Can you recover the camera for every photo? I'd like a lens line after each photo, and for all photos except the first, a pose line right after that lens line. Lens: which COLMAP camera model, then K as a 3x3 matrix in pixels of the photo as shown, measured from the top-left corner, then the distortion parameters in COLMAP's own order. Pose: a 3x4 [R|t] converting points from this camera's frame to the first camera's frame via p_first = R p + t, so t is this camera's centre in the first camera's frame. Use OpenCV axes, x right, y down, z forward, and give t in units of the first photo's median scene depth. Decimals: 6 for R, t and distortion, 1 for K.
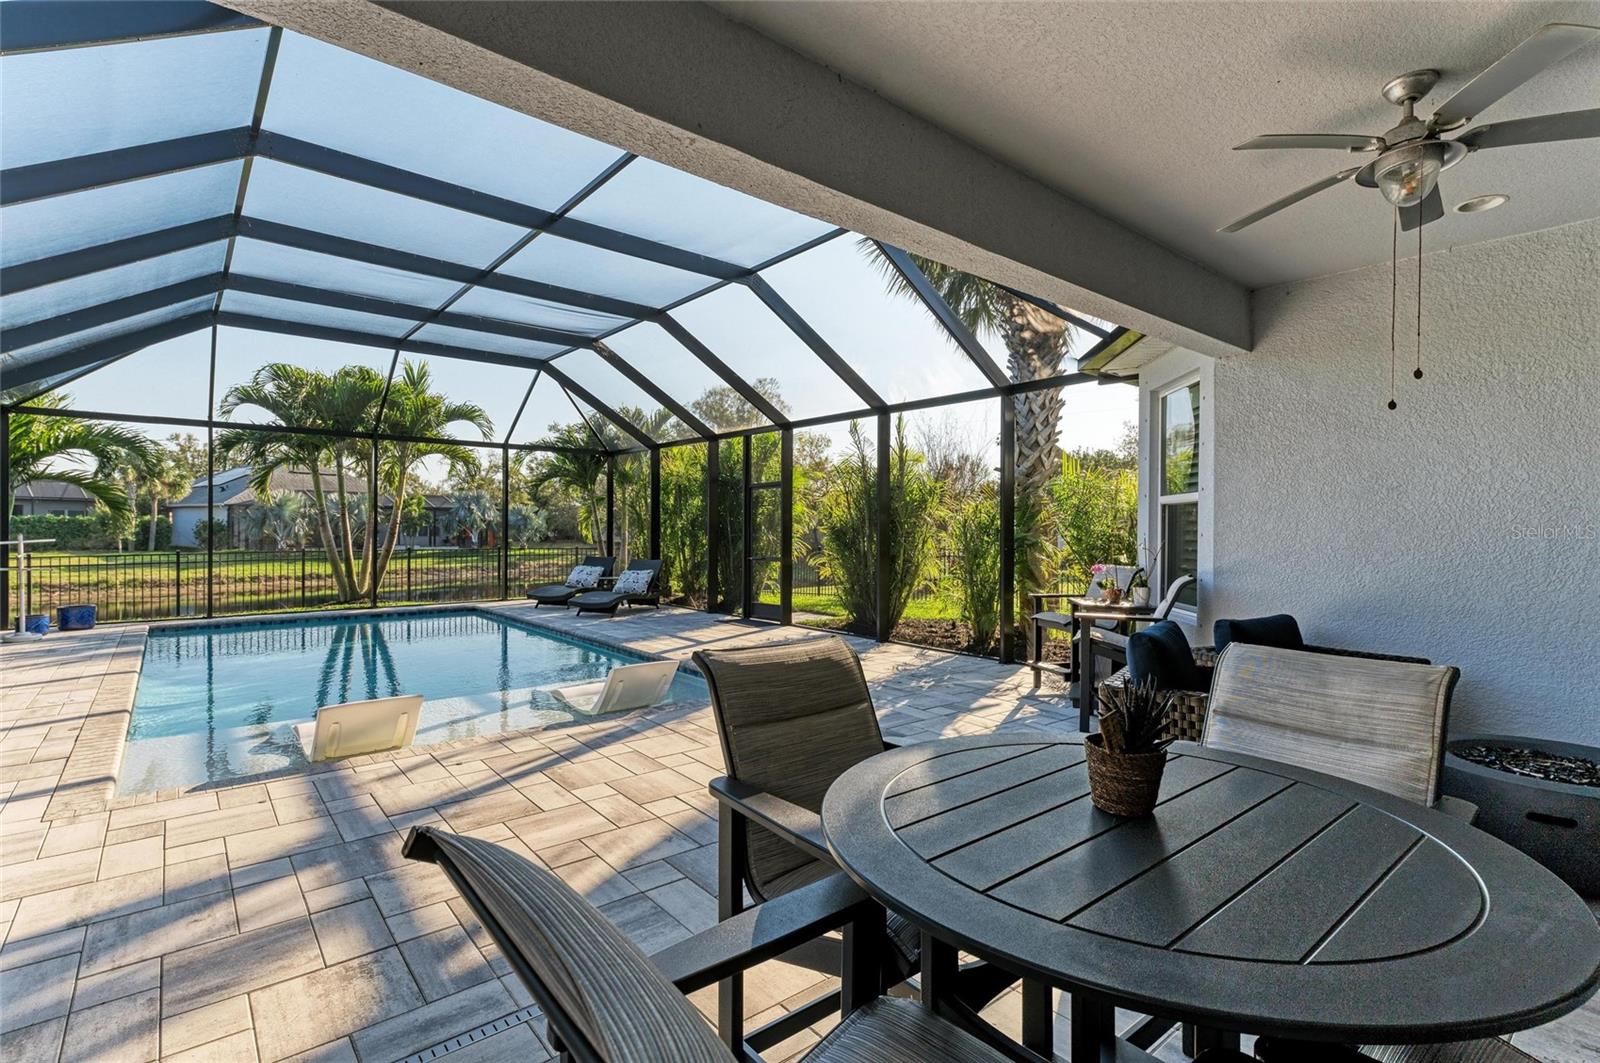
lens RADIAL K [[750.6, 0, 810.2], [0, 750.6, 536.5], [0, 0, 1]] dist [0.011249, -0.003540]
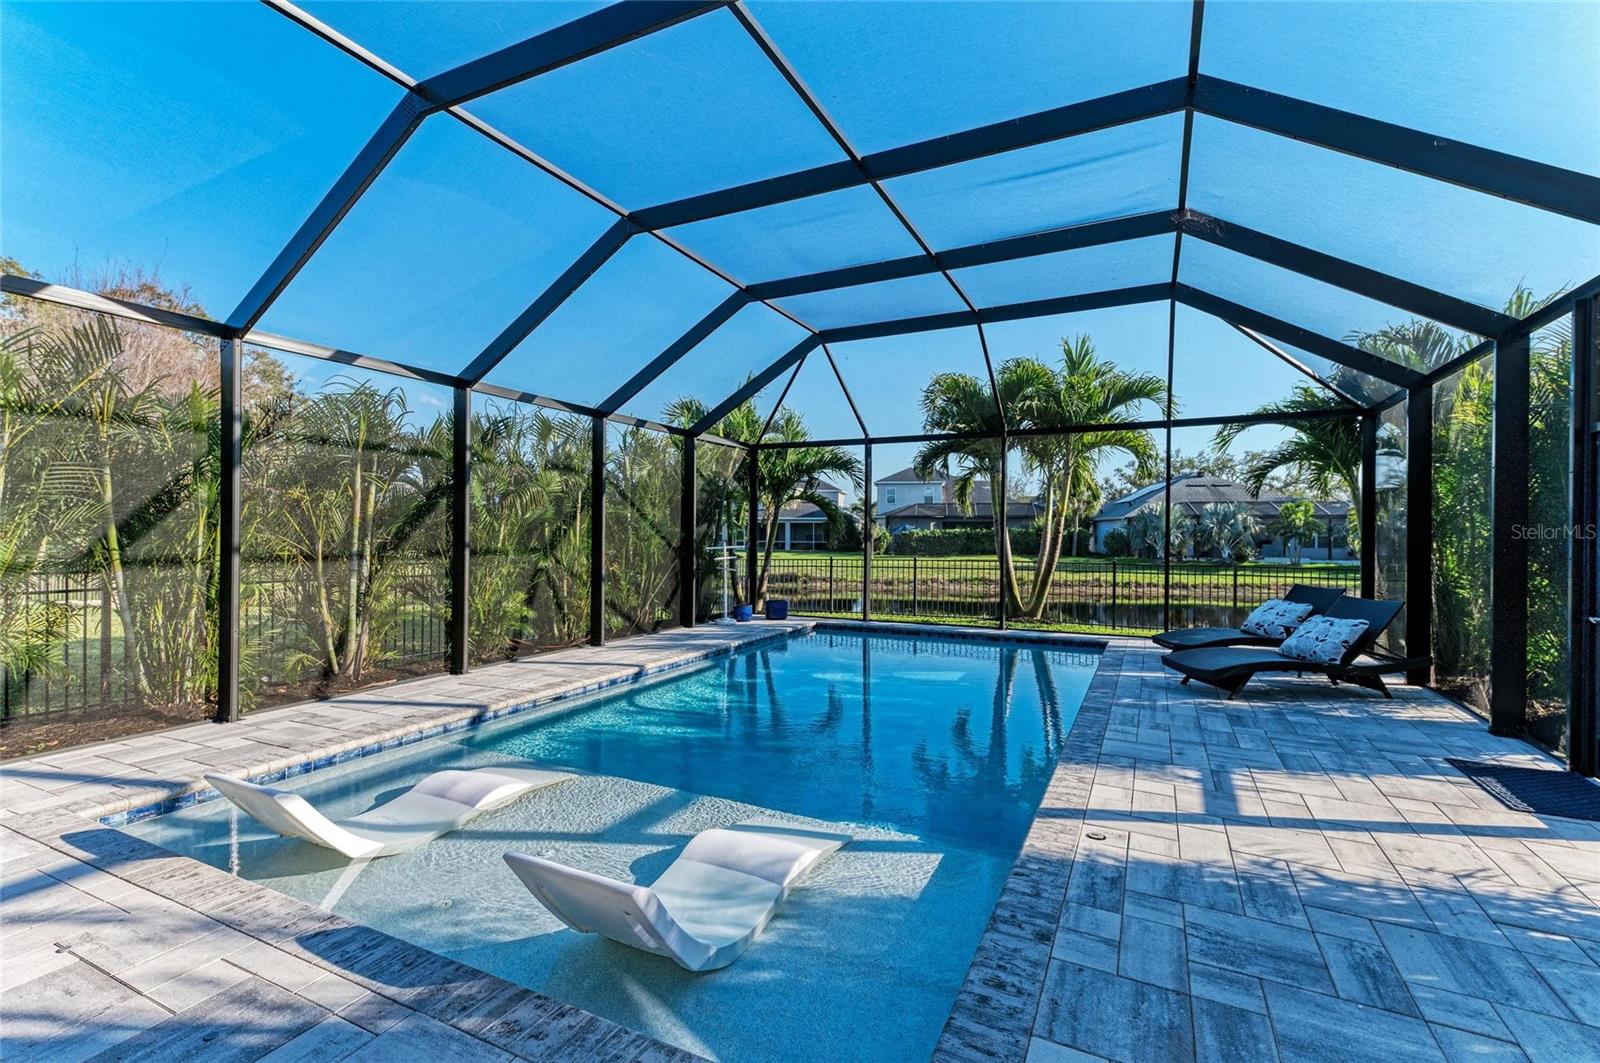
lens RADIAL K [[711.1, 0, 798.9], [0, 711.1, 535.9], [0, 0, 1]] dist [0.021438, -0.005827]
pose [[0.392723, -0.000556, -0.919657, 0.098227], [-0.013221, 0.999893, -0.006250, -0.005313], [0.919562, 0.014613, 0.392673, 0.496082]]
